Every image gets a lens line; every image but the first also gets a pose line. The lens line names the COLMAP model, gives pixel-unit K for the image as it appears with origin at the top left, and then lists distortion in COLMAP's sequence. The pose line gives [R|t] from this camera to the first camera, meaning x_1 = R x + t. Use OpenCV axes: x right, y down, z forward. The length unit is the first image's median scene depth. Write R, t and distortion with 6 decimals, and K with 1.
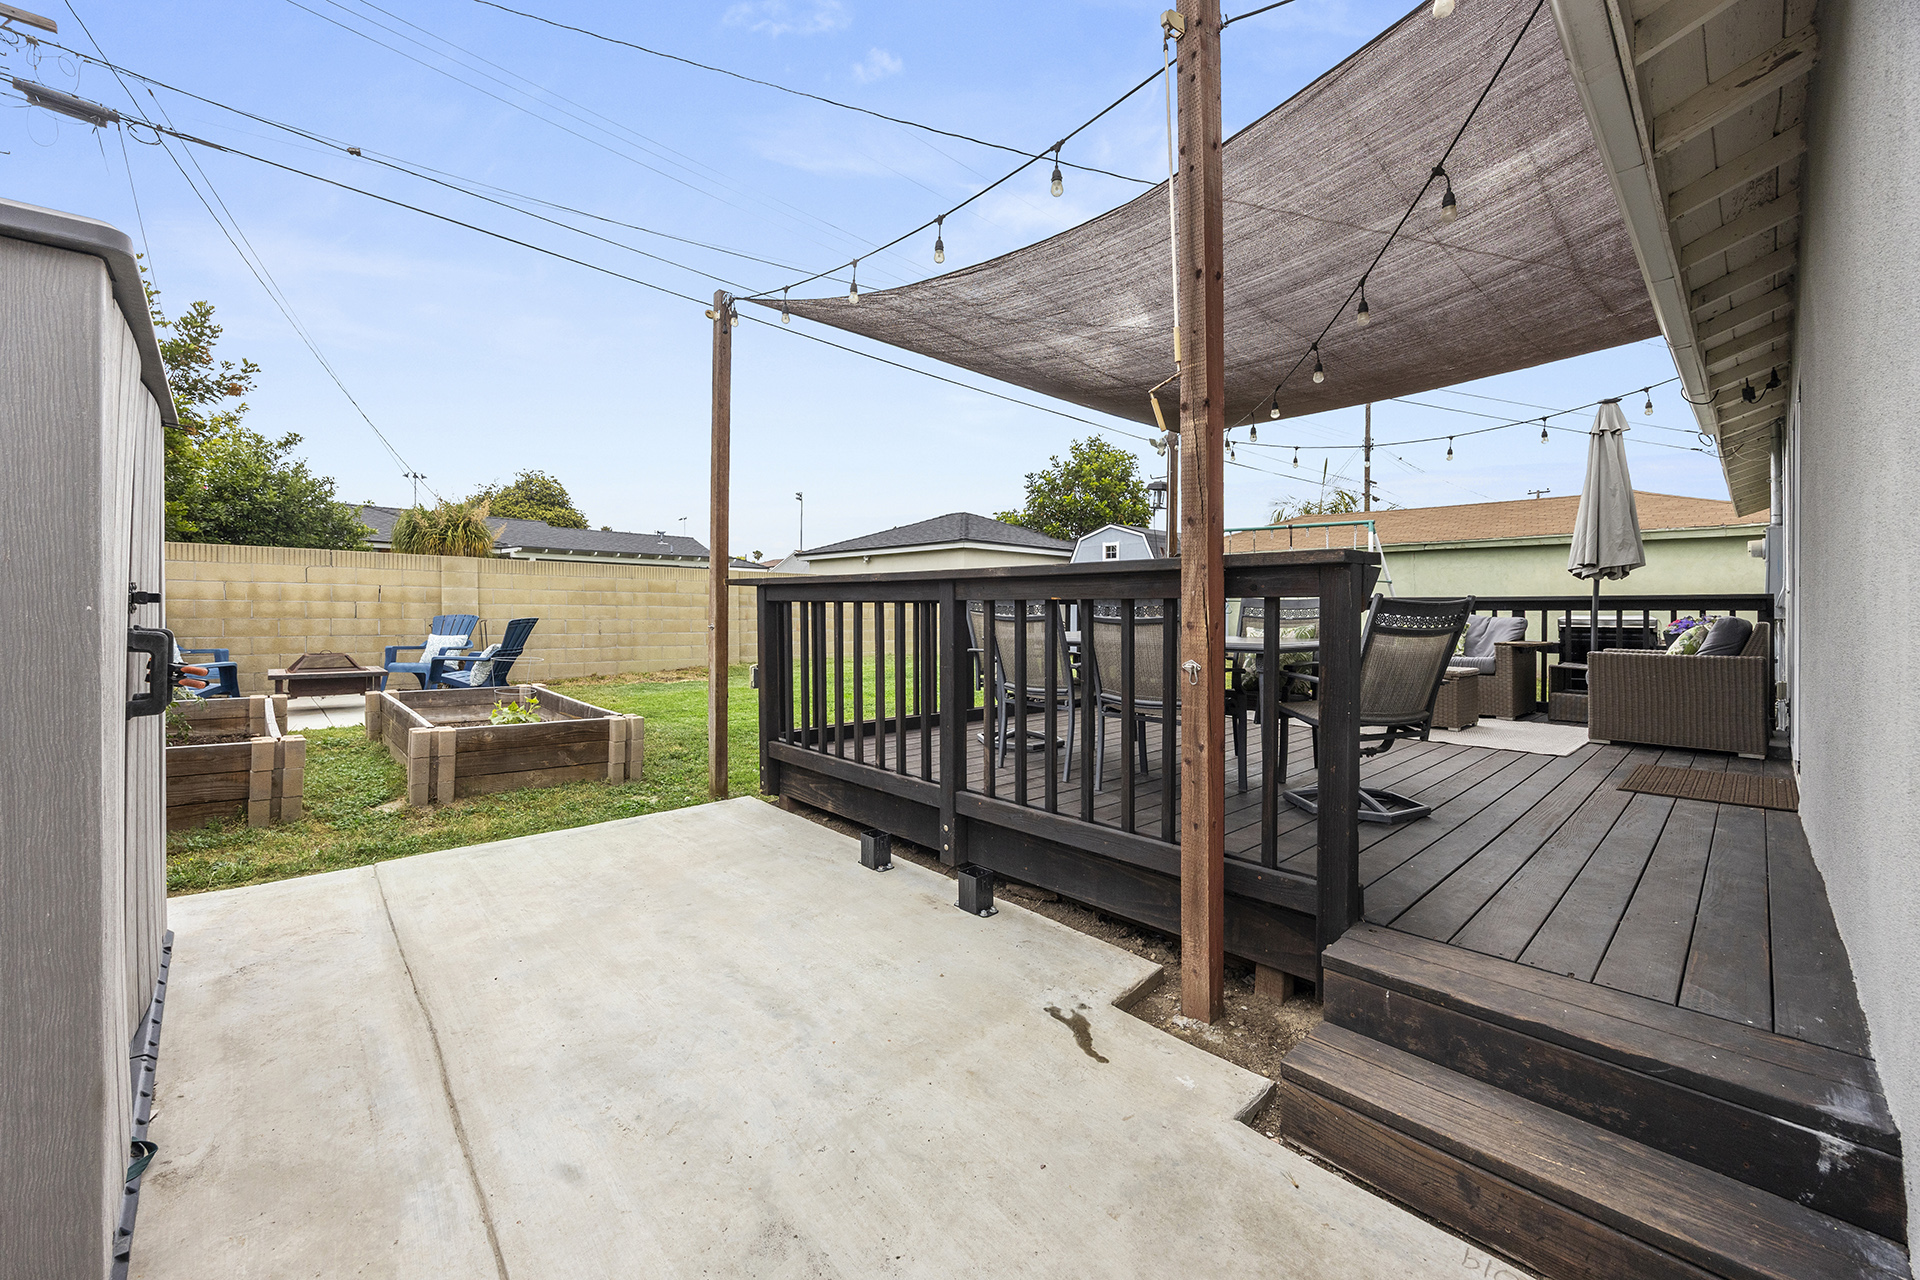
lens RADIAL K [[774.6, 0, 935.4], [0, 774.6, 607.9], [0, 0, 1]] dist [-0.004275, -0.000447]
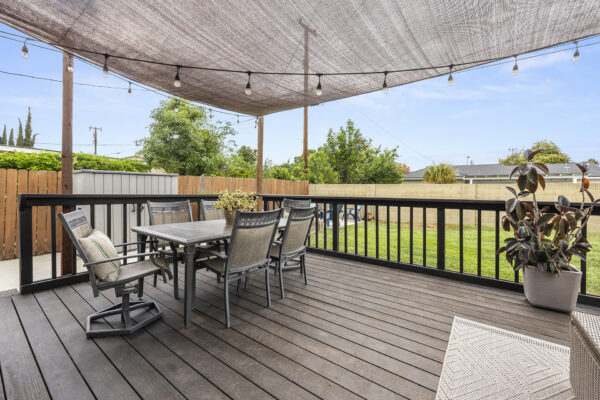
lens RADIAL K [[242.1, 0, 297.5], [0, 242.1, 194.3], [0, 0, 1]] dist [-0.004275, -0.000447]
pose [[0.182550, 0.008118, -0.983163, 0.641497], [-0.009751, 0.999932, 0.006446, -0.031605], [0.983148, 0.008410, 0.182617, 0.686231]]
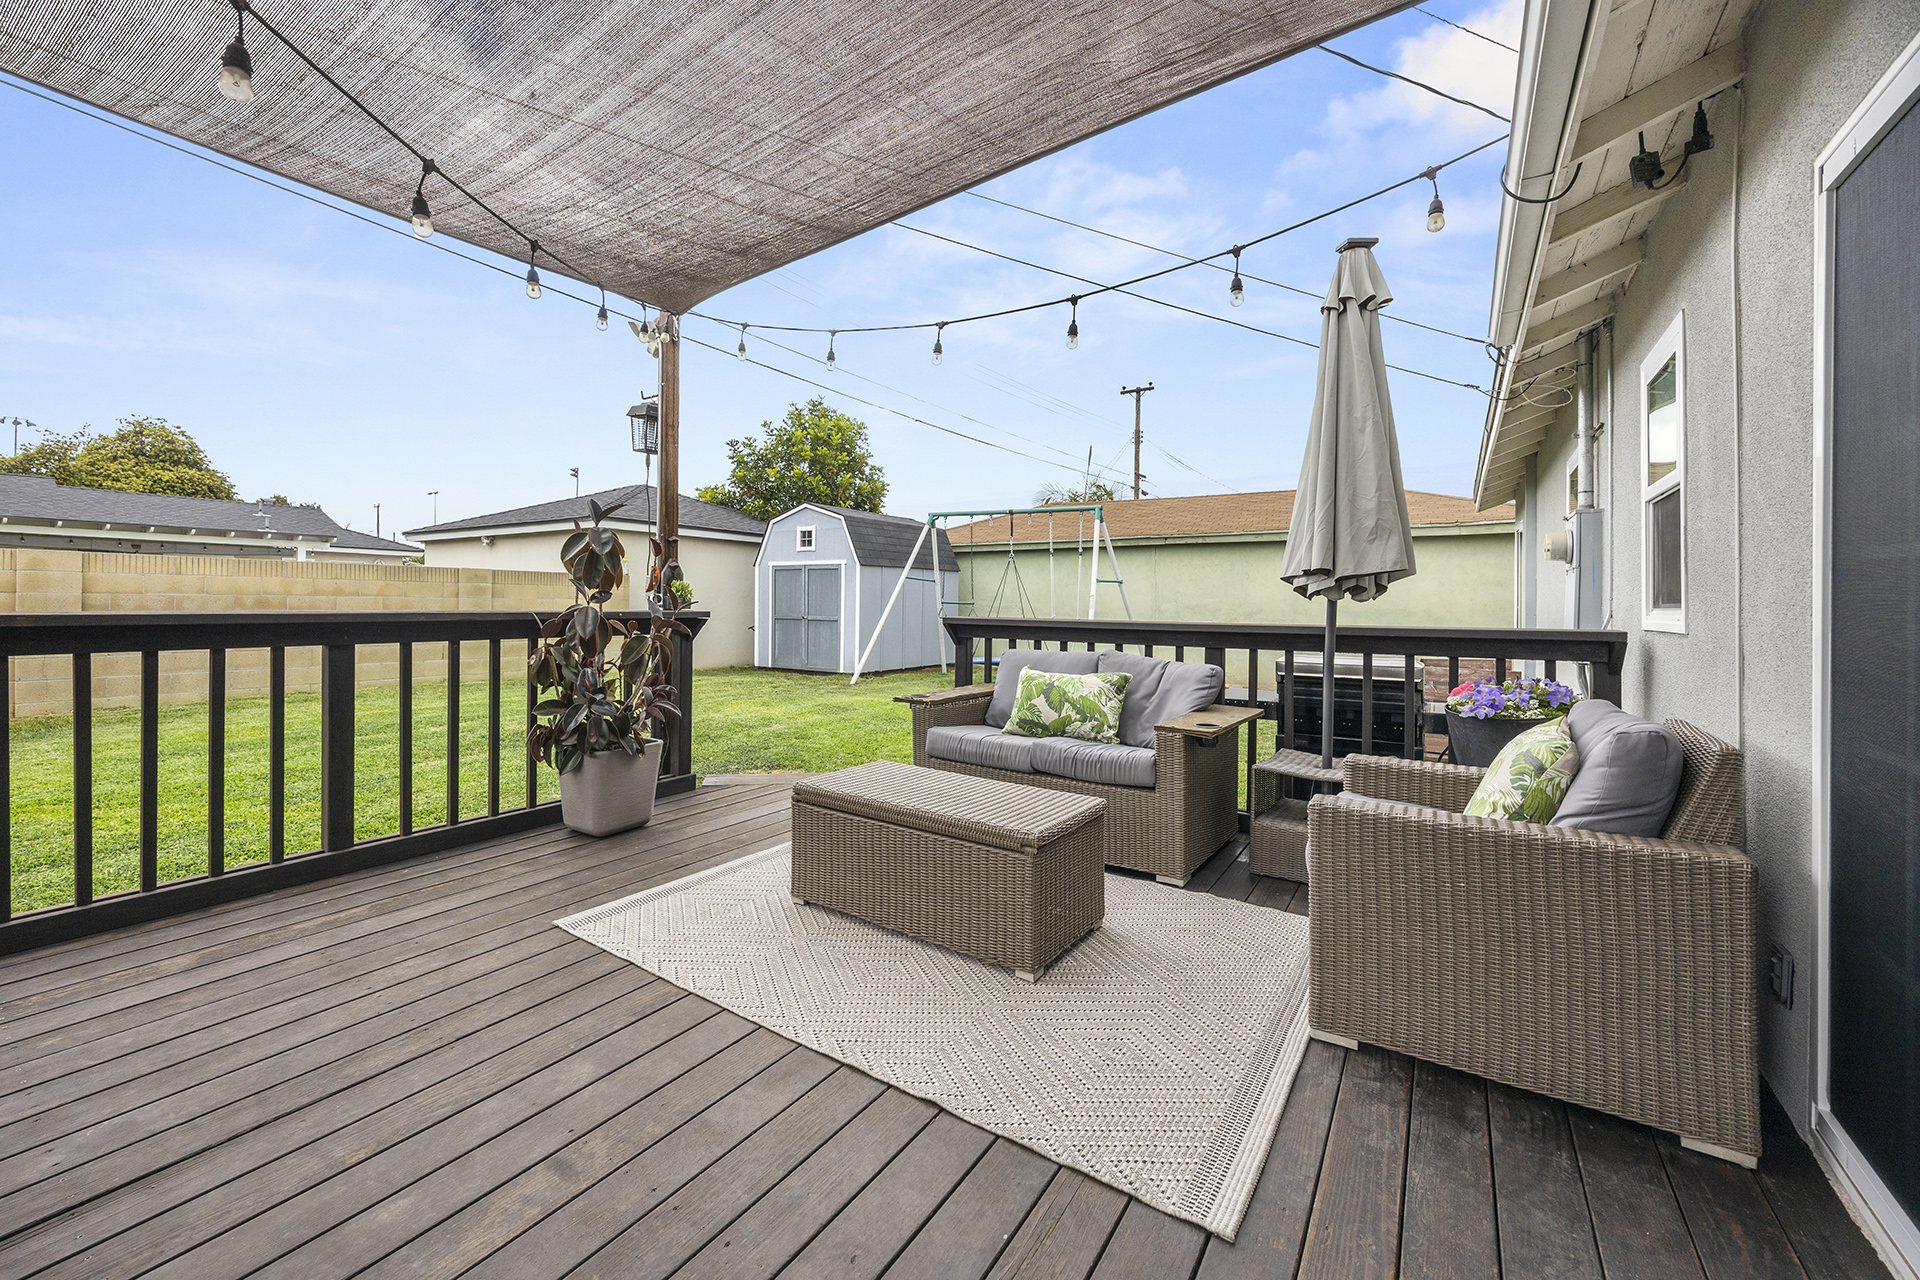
lens RADIAL K [[774.6, 0, 944.4], [0, 774.6, 598.3], [0, 0, 1]] dist [-0.004275, -0.000447]
pose [[0.971287, 0.005015, 0.237856, 0.438746], [-0.005465, 0.999984, 0.001233, -0.033005], [-0.237846, -0.002497, 0.971300, 0.509571]]
